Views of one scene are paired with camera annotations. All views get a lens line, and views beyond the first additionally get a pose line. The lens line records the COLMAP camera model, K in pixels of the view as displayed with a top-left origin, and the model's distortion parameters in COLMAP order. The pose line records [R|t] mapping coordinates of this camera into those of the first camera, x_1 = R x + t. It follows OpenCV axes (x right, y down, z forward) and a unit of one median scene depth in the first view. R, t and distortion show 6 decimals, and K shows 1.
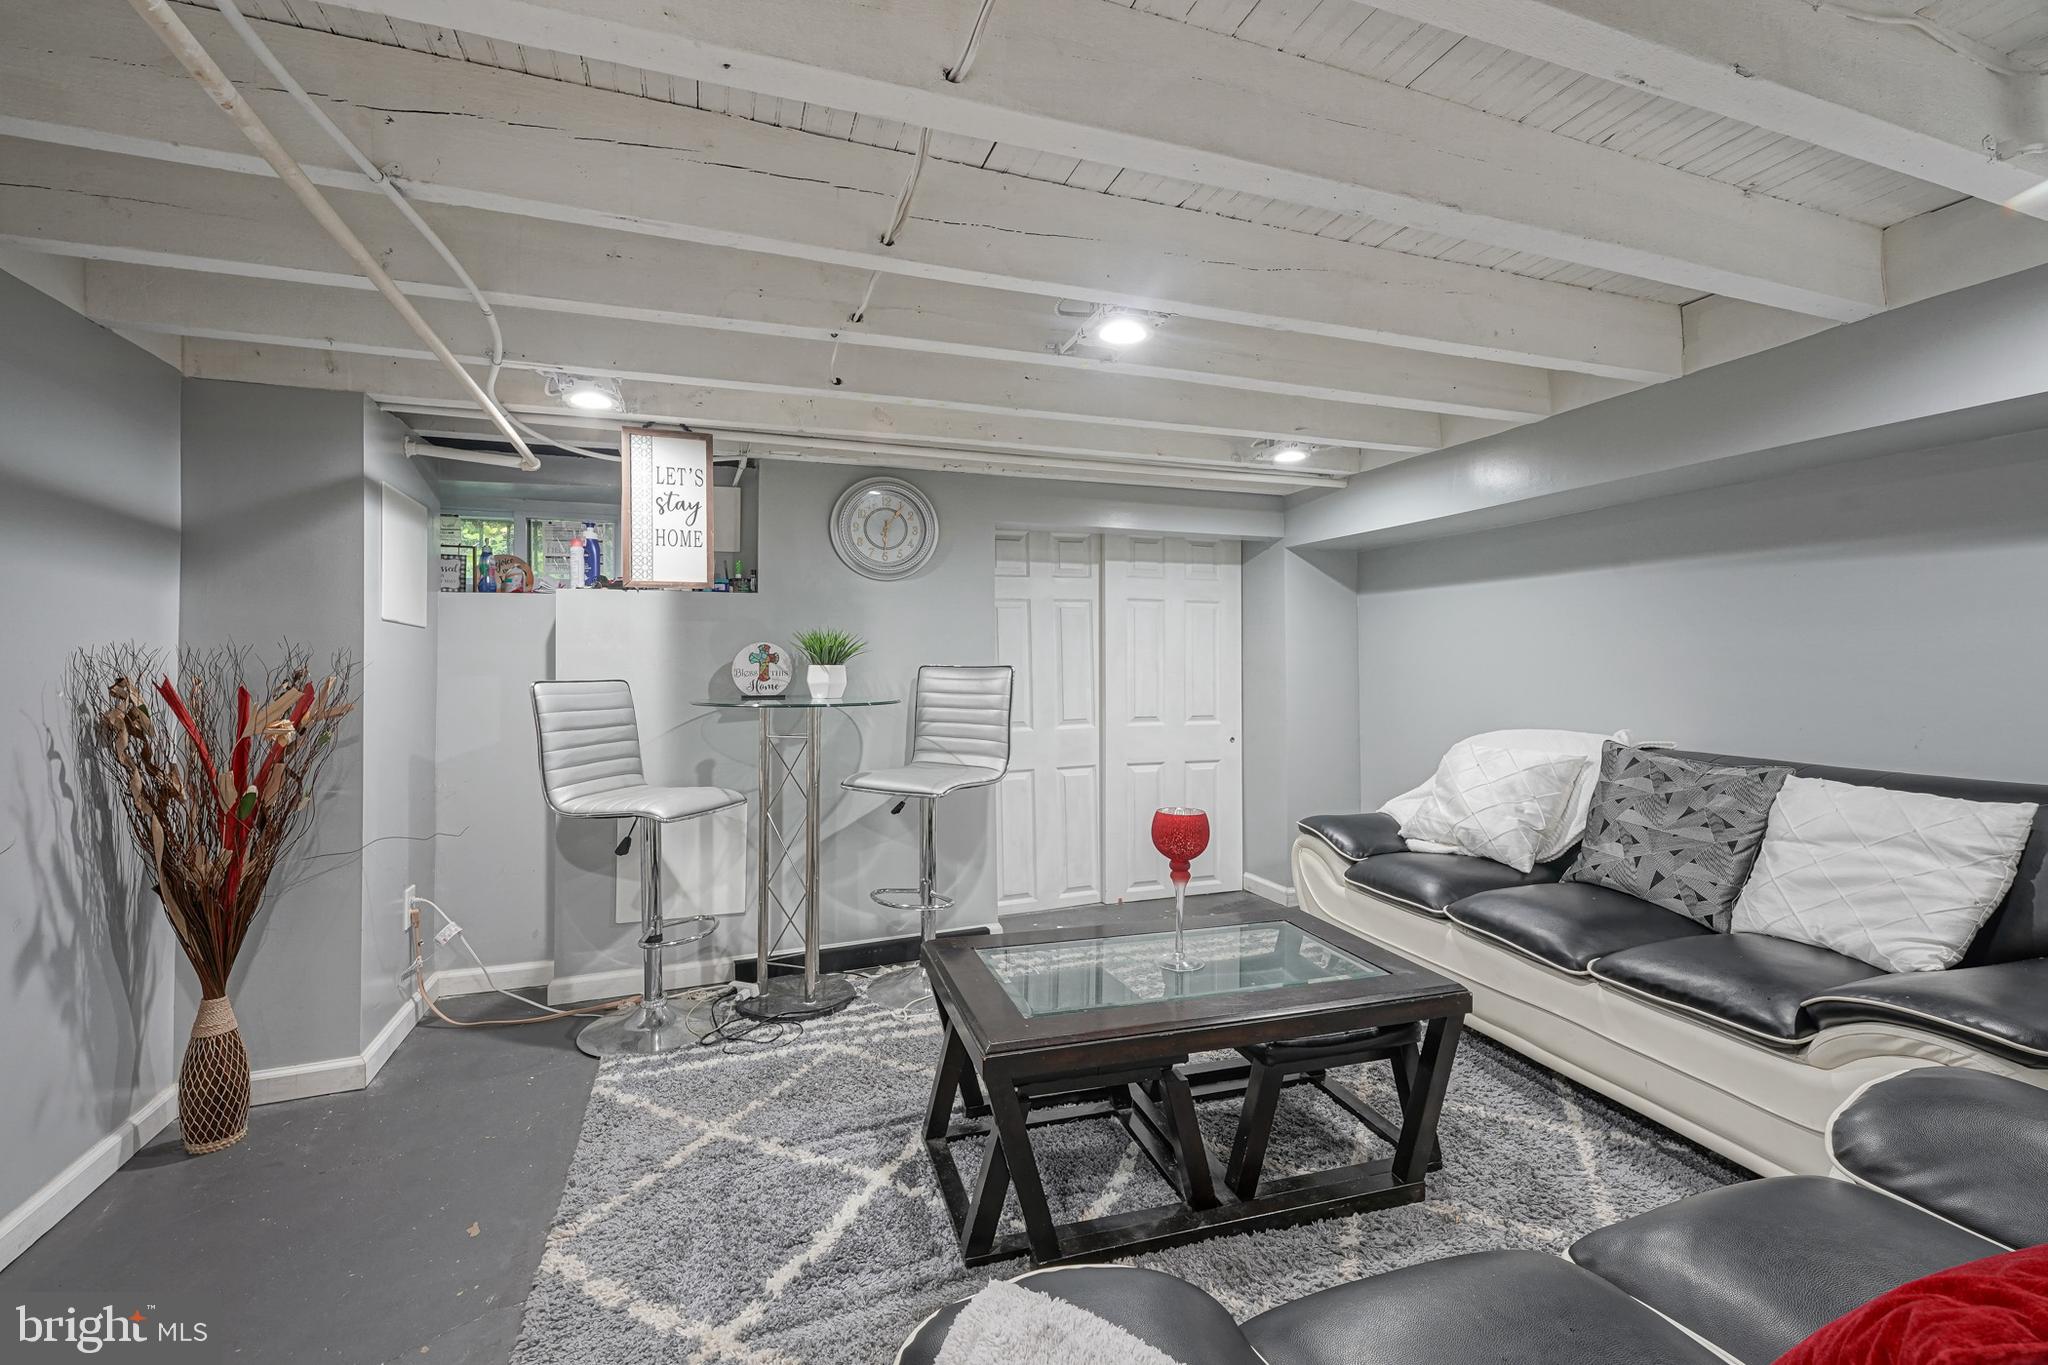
lens RADIAL K [[844.6, 0, 1024.2], [0, 844.6, 652.3], [0, 0, 1]] dist [-0.000695, 0.000355]
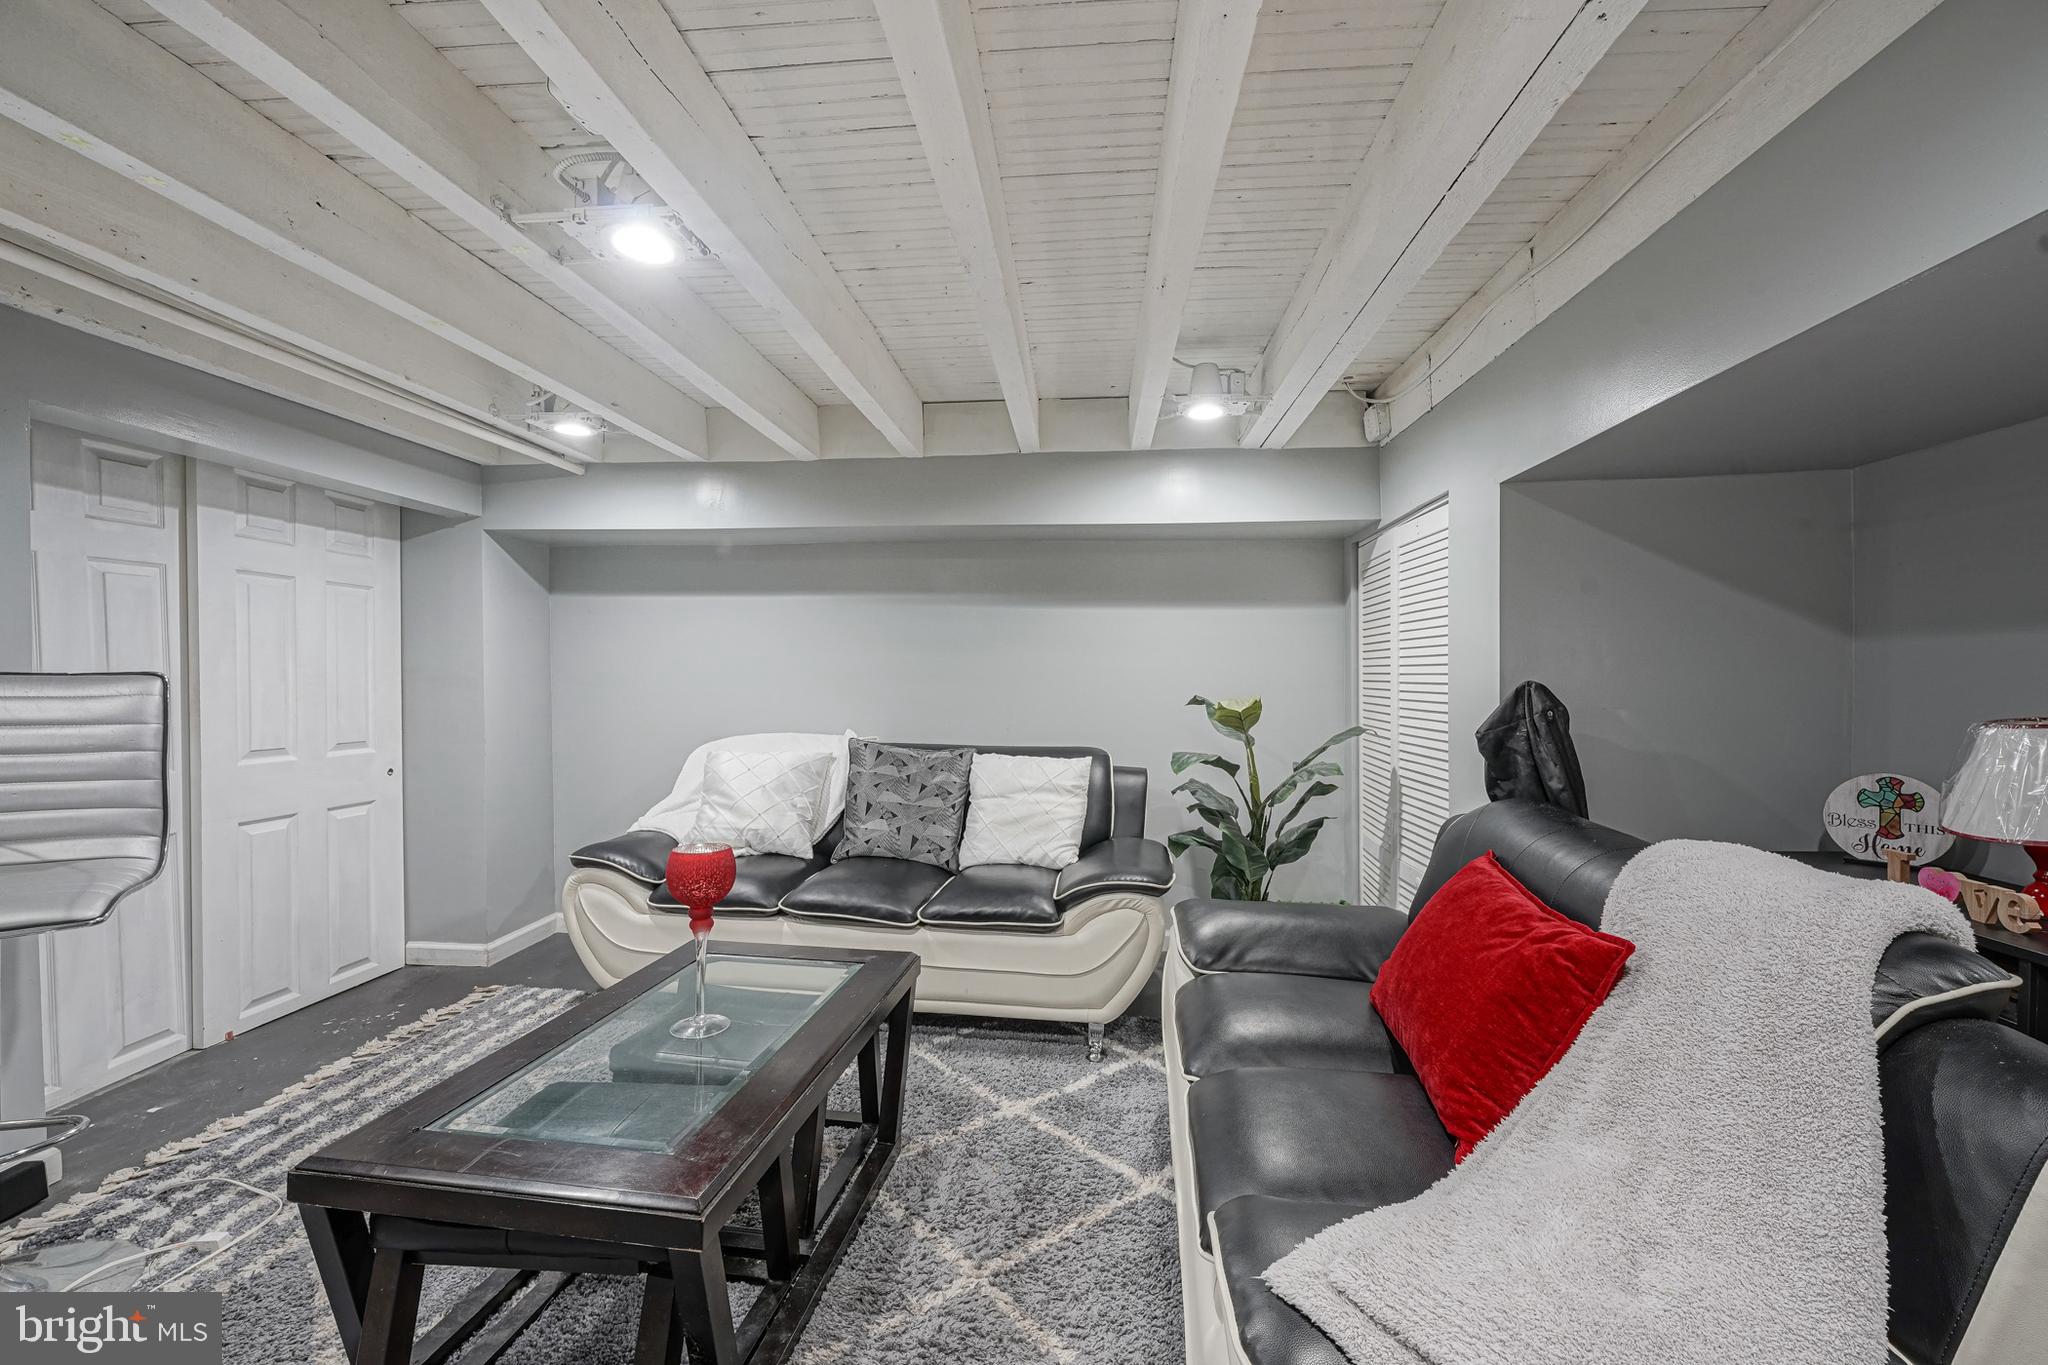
lens RADIAL K [[863.4, 0, 1026.5], [0, 863.4, 686.5], [0, 0, 1]] dist [-0.000718, -0.000060]
pose [[0.419363, -0.007893, 0.907784, -0.334724], [-0.020842, 0.999615, 0.018319, 0.001822], [-0.907579, -0.026602, 0.419037, 0.253828]]
